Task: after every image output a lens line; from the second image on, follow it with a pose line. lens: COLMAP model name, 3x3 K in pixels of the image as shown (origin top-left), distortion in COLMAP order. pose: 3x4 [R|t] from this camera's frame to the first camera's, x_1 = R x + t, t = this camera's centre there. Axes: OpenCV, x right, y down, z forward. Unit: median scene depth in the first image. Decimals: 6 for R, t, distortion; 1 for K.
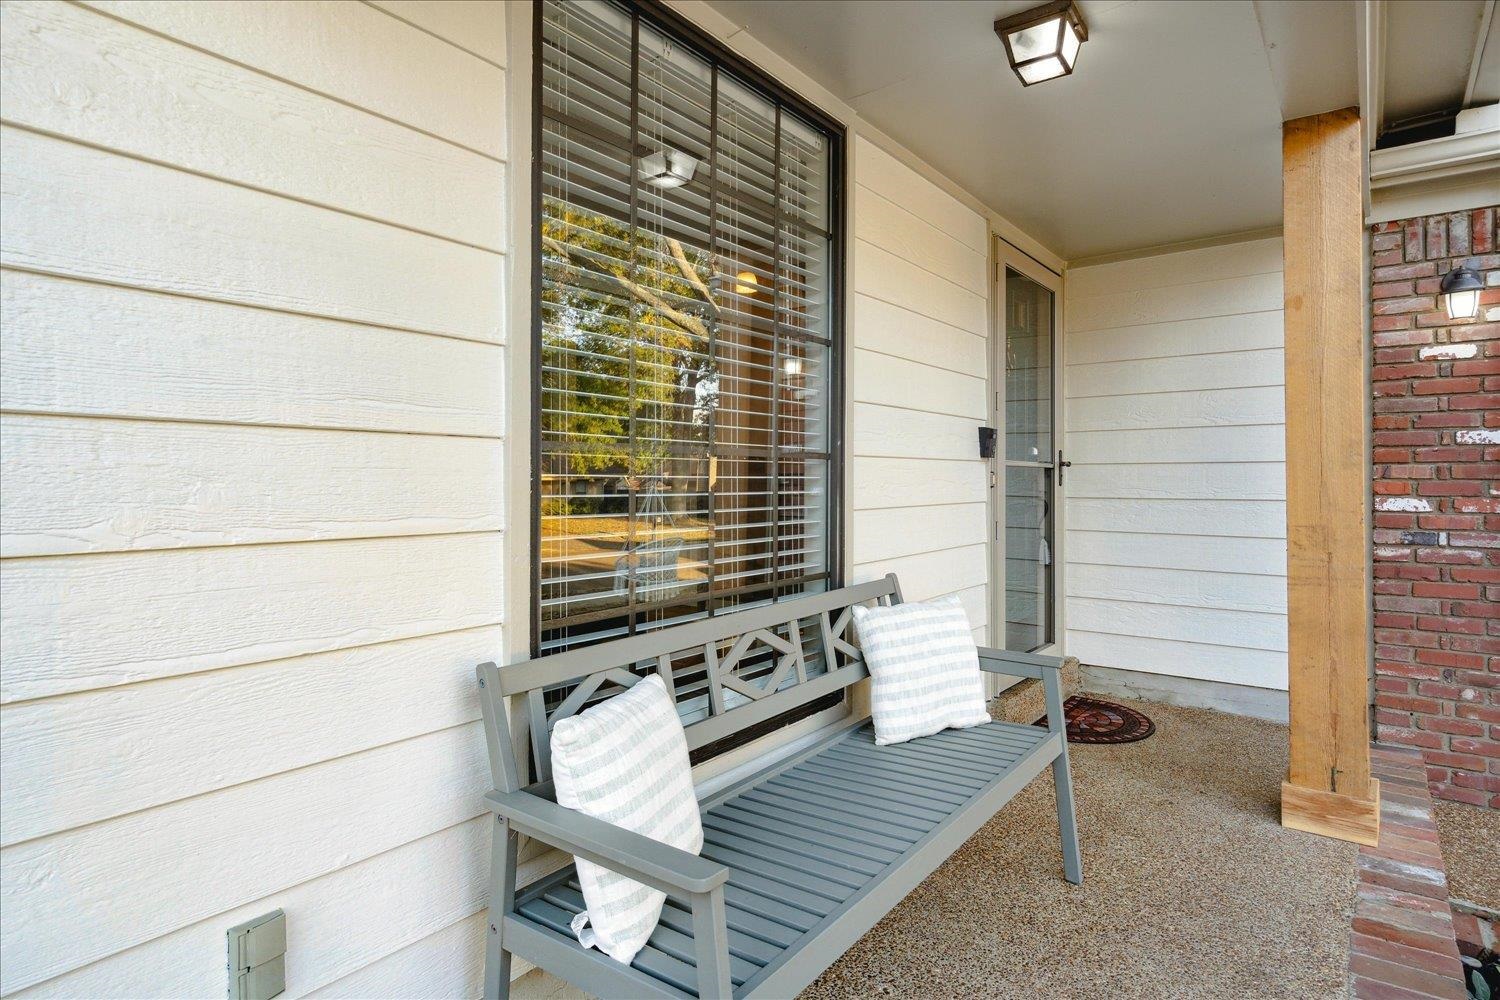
lens RADIAL K [[696.4, 0, 747.9], [0, 696.4, 505.3], [0, 0, 1]] dist [-0.004128, -0.000131]
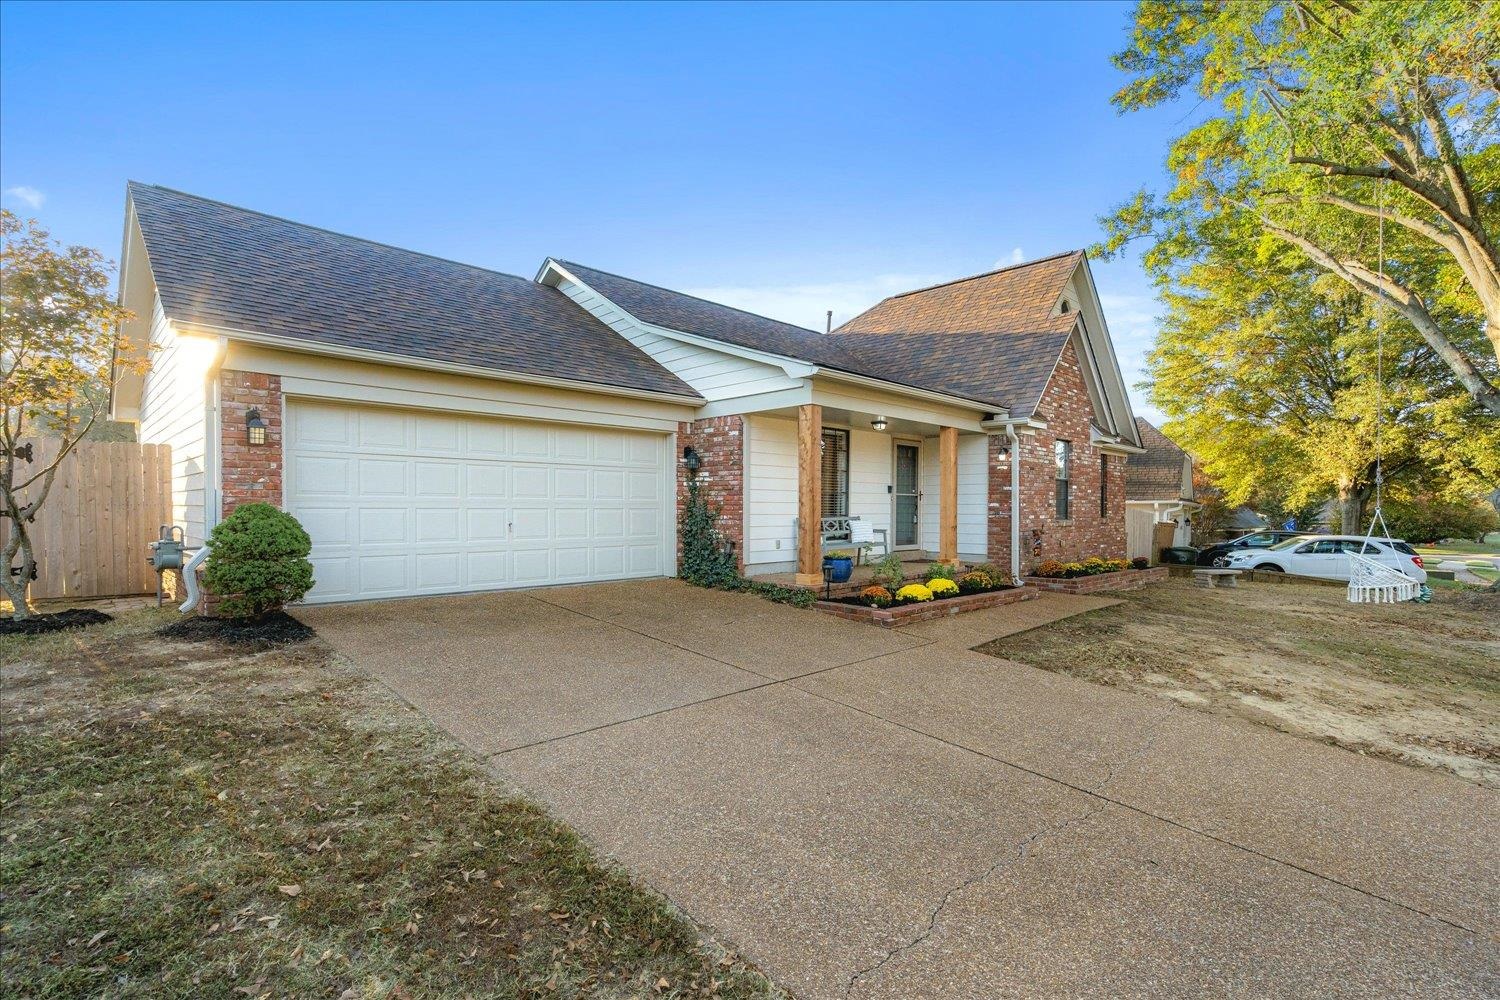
lens RADIAL K [[696.4, 0, 747.9], [0, 696.4, 505.3], [0, 0, 1]] dist [-0.004128, -0.000131]
pose [[0.990095, 0.004228, -0.140333, 0.121027], [-0.010565, 0.998956, -0.044441, 0.260701], [0.139999, 0.045483, 0.989106, -4.236511]]
